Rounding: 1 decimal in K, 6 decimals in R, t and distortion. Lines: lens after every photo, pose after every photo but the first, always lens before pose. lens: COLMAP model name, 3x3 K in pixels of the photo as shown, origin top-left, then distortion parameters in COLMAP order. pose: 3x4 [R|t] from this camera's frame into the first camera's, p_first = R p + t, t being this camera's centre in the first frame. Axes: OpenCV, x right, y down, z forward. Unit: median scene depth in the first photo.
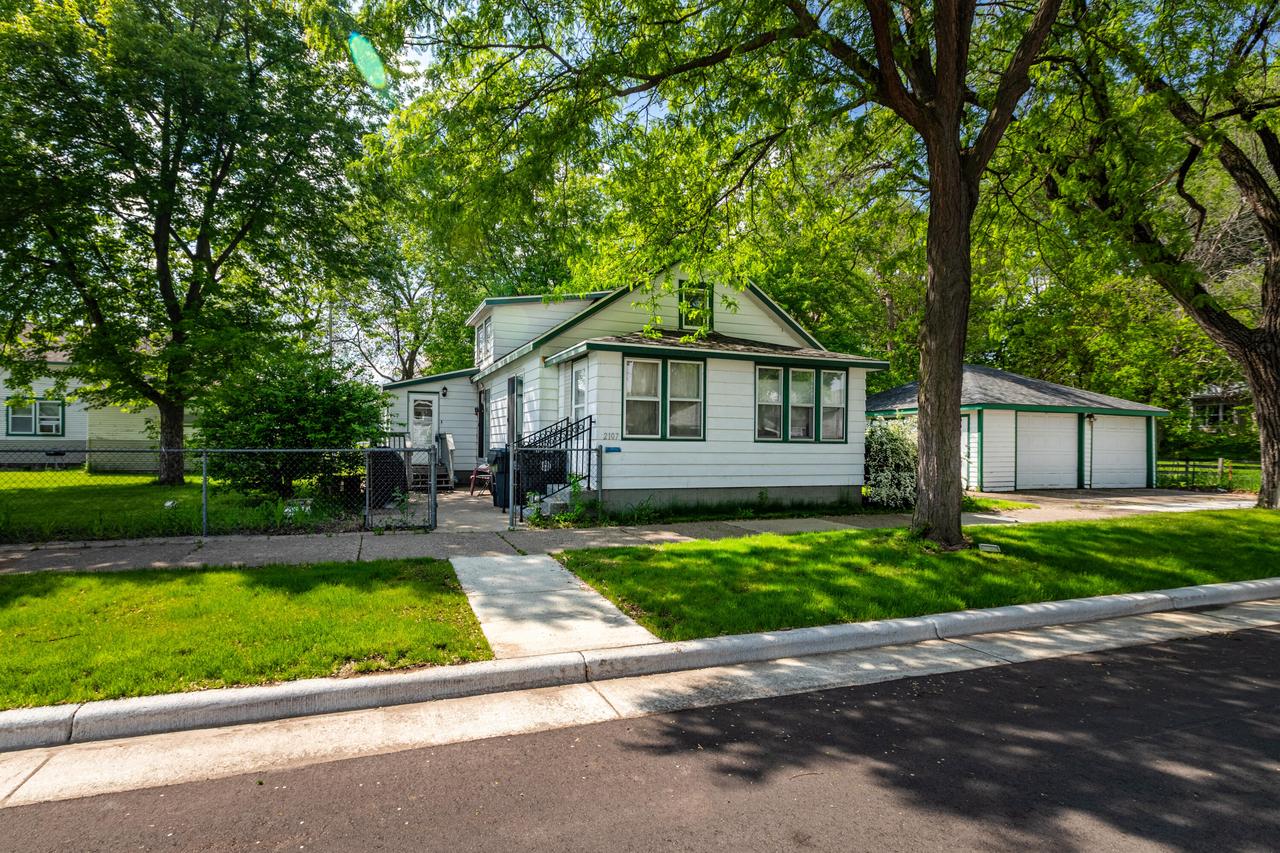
lens RADIAL K [[571.9, 0, 641.6], [0, 571.9, 423.1], [0, 0, 1]] dist [0.000051, -0.000921]
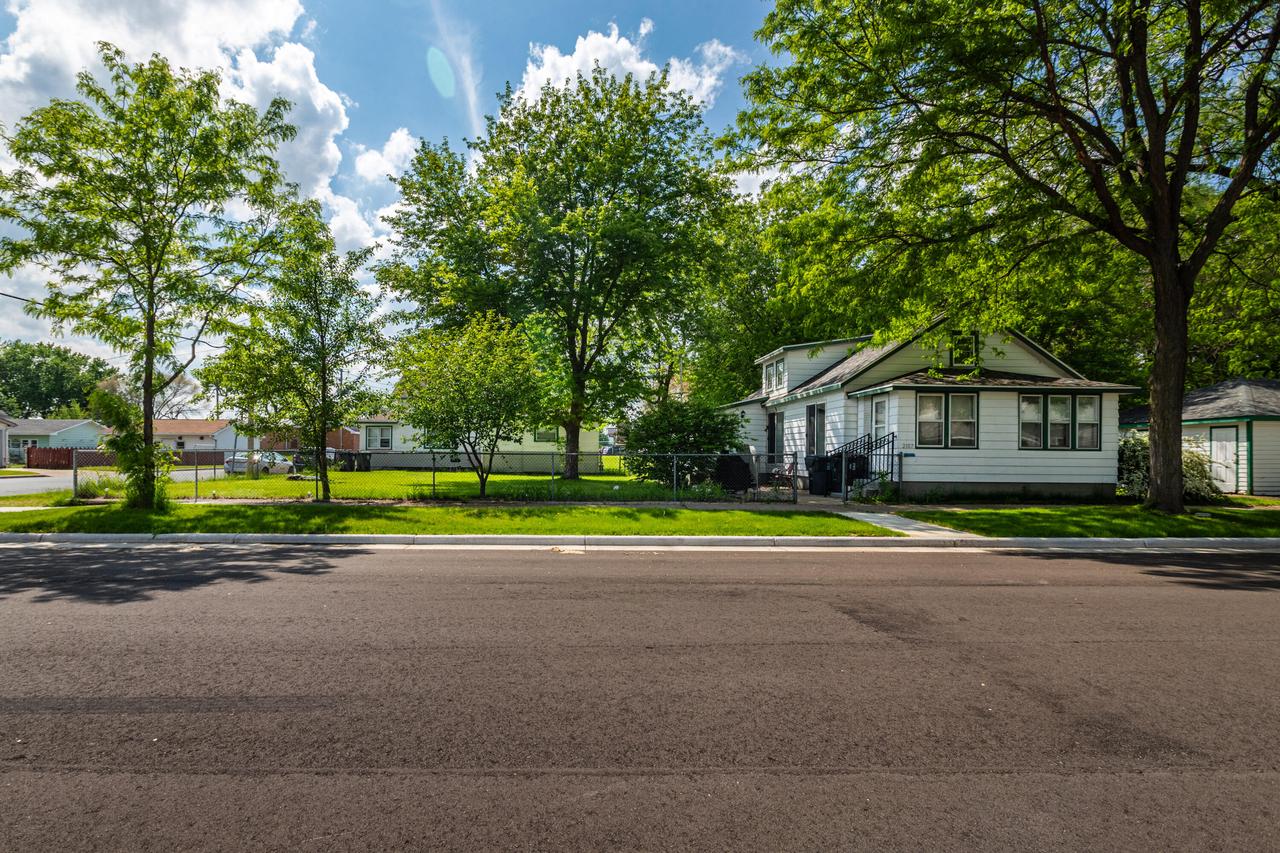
lens RADIAL K [[571.9, 0, 635.8], [0, 571.9, 439.1], [0, 0, 1]] dist [0.000051, -0.000921]
pose [[0.935316, -0.009224, -0.353694, -0.177199], [0.011197, 0.999931, 0.003532, -0.008273], [0.353637, -0.007264, 0.935355, -0.611869]]
